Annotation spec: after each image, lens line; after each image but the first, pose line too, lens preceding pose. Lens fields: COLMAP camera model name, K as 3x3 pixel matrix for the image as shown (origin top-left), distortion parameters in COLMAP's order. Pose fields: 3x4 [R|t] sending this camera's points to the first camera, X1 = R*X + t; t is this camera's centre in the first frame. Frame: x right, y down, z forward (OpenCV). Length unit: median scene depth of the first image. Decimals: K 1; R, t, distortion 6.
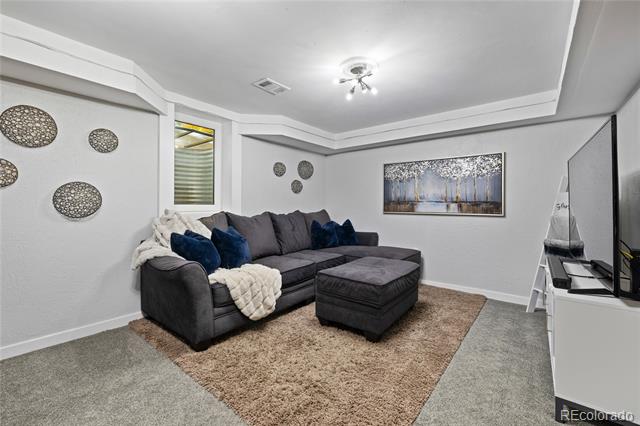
lens RADIAL K [[269.1, 0, 317.8], [0, 269.1, 208.7], [0, 0, 1]] dist [0.000957, 0.000271]
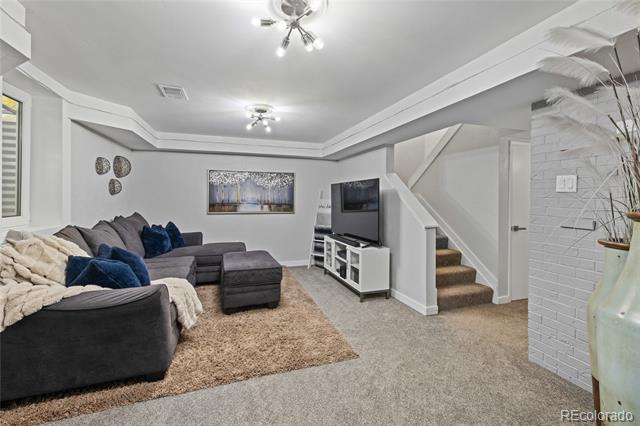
lens RADIAL K [[269.1, 0, 317.8], [0, 269.1, 208.7], [0, 0, 1]] dist [0.000957, 0.000271]
pose [[0.533288, -0.035301, 0.845197, -0.526865], [0.004803, 0.999239, 0.038705, -0.052912], [-0.845920, -0.016581, 0.533052, 0.032777]]
